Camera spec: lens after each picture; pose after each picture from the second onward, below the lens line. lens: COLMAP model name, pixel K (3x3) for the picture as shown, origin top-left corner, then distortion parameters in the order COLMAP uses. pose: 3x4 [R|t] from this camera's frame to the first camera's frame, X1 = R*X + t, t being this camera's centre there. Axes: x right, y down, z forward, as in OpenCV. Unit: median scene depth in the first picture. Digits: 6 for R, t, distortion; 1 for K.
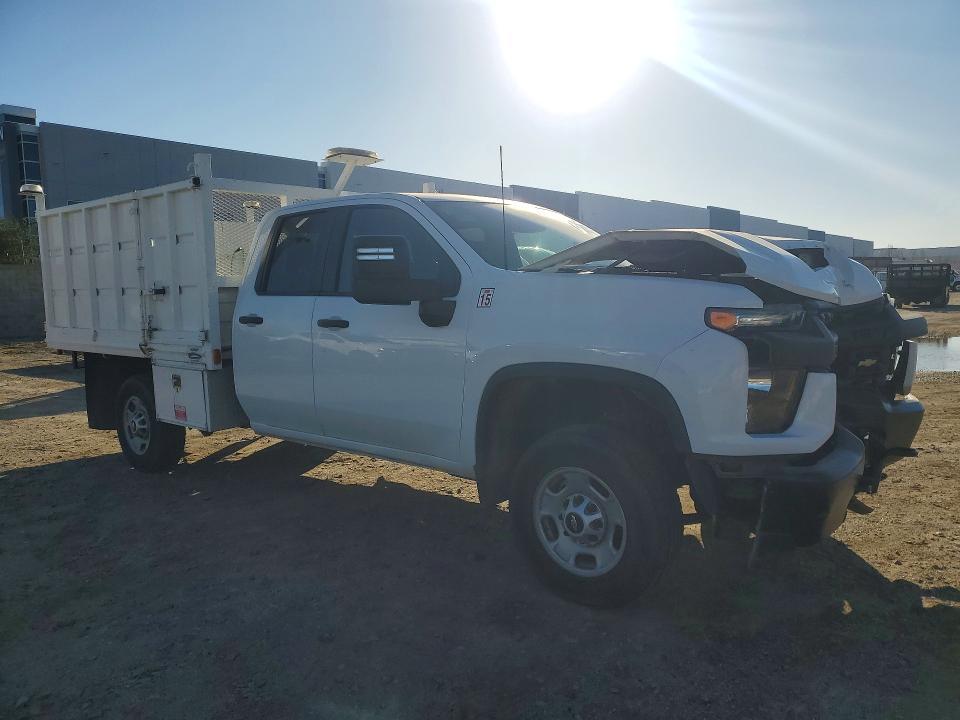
lens RADIAL K [[724.3, 0, 480.0], [0, 724.3, 360.0], [0, 0, 1]] dist [0.002910, 0.001945]
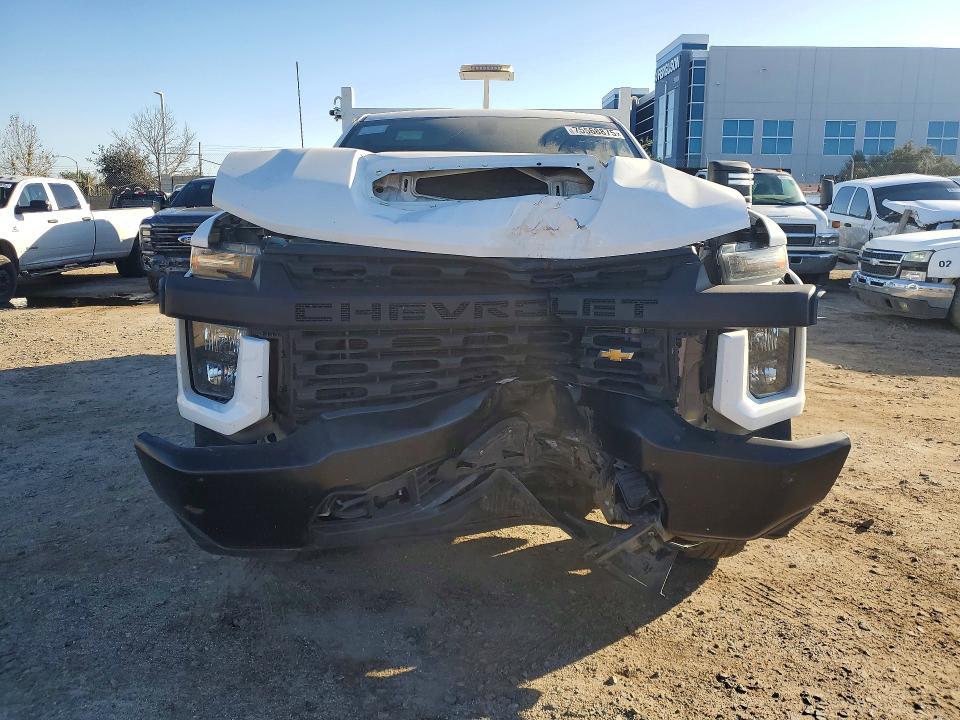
lens RADIAL K [[724.3, 0, 480.0], [0, 724.3, 360.0], [0, 0, 1]] dist [0.002910, 0.001945]
pose [[0.683294, 0.178595, -0.707964, 0.946895], [-0.100826, 0.983414, 0.150769, -0.077077], [0.723149, -0.031639, 0.689967, 0.531201]]
